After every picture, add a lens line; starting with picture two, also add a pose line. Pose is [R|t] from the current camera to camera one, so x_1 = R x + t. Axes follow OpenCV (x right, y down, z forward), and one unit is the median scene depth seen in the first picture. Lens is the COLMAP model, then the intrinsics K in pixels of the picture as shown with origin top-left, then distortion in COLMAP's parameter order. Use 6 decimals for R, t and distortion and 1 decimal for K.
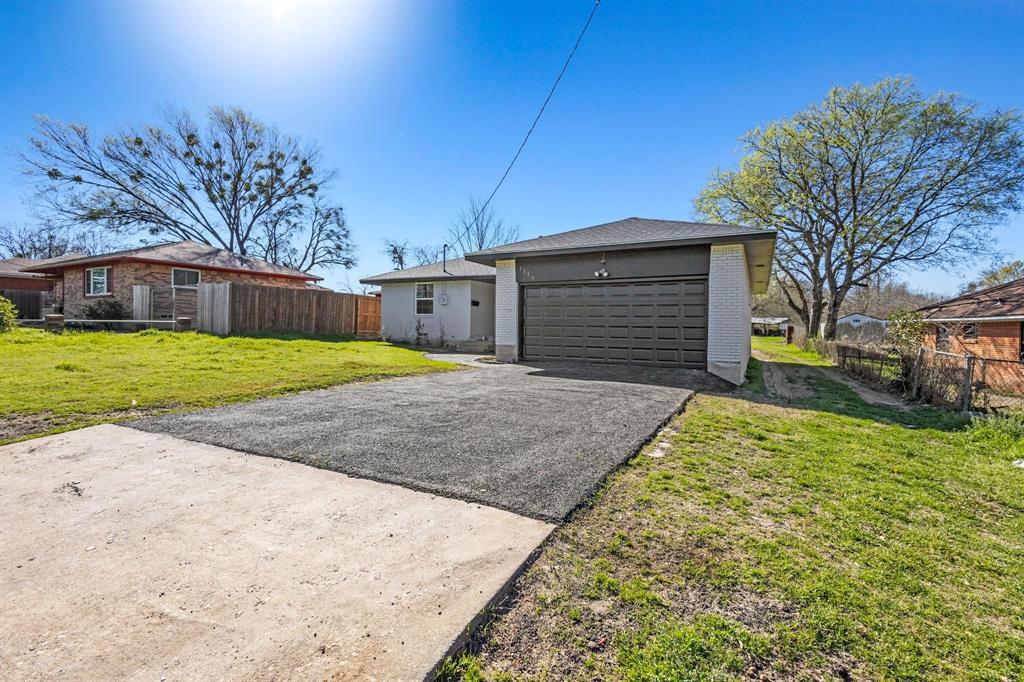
lens RADIAL K [[477.5, 0, 512.9], [0, 477.5, 332.4], [0, 0, 1]] dist [0.011201, -0.001218]
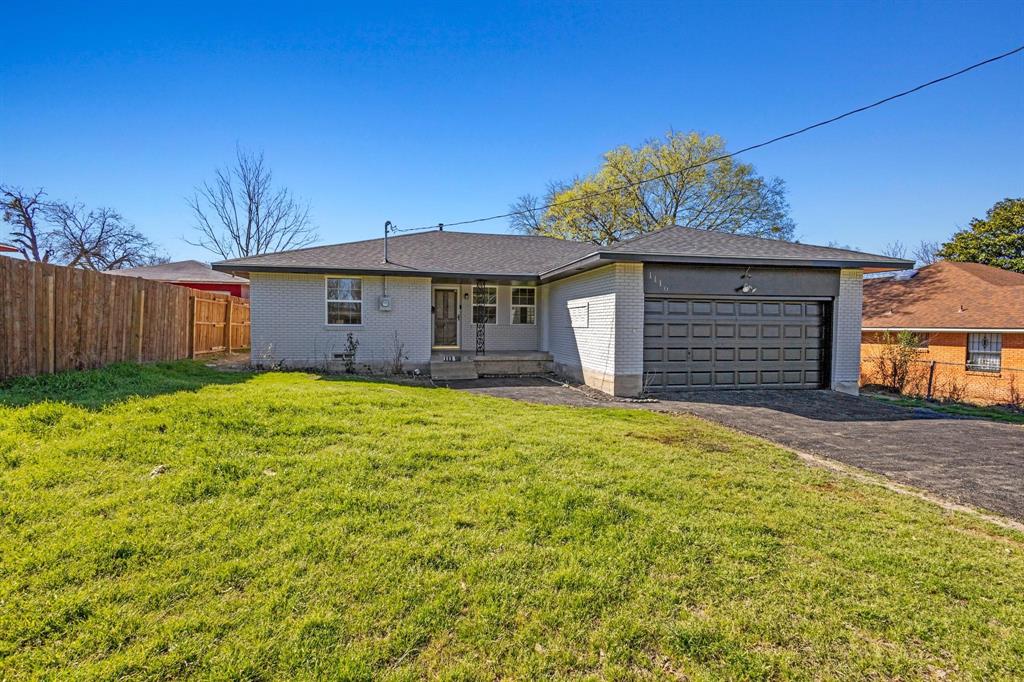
lens RADIAL K [[477.5, 0, 511.4], [0, 477.5, 341.0], [0, 0, 1]] dist [0.011201, -0.001218]
pose [[0.771333, -0.026637, 0.635874, -0.452270], [0.007705, 0.999441, 0.032521, -0.037995], [-0.636385, -0.020185, 0.771107, 0.375640]]
